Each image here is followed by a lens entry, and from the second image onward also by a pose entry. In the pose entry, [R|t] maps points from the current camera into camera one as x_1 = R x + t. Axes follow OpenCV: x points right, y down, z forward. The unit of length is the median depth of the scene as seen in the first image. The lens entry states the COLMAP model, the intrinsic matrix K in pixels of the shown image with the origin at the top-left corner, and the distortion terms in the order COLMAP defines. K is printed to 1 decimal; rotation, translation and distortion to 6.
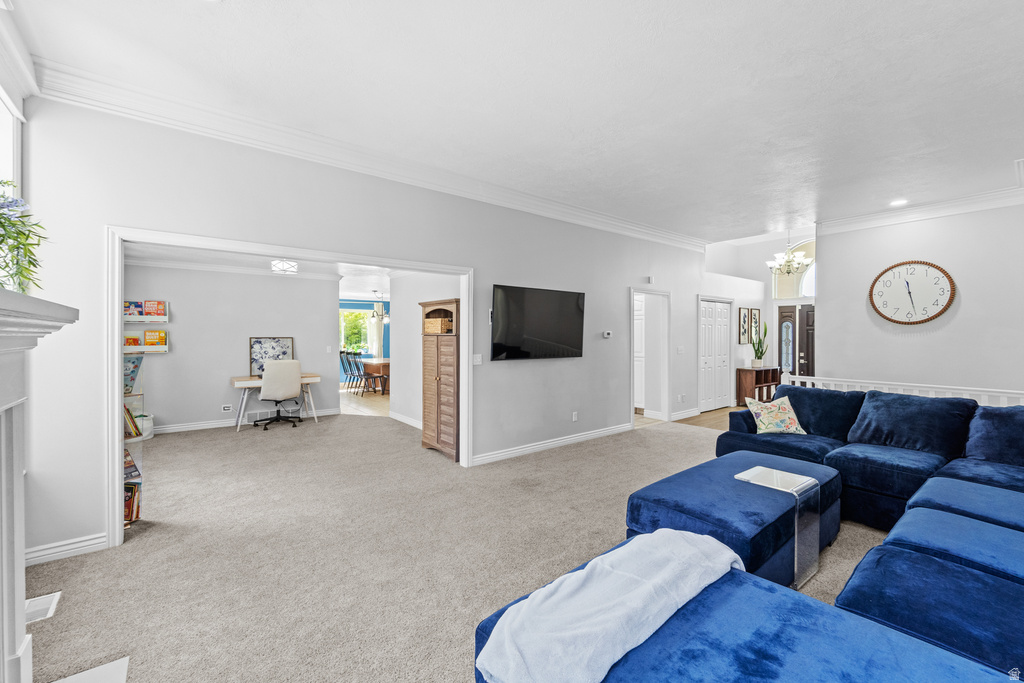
lens RADIAL K [[427.7, 0, 514.8], [0, 427.7, 341.9], [0, 0, 1]] dist [0.000379, -0.000216]
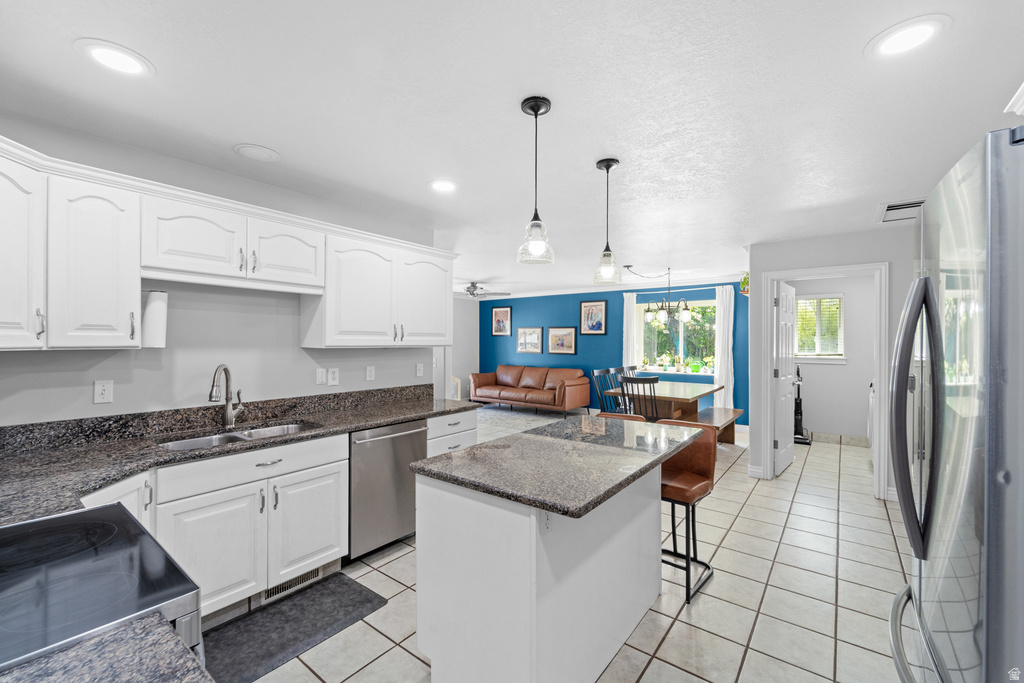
lens RADIAL K [[427.7, 0, 514.8], [0, 427.7, 341.9], [0, 0, 1]] dist [0.000379, -0.000216]
pose [[0.237602, -0.001315, -0.971362, 0.330459], [-0.018377, 0.999814, -0.005848, -0.018117], [0.971189, 0.019240, 0.237534, 1.193402]]
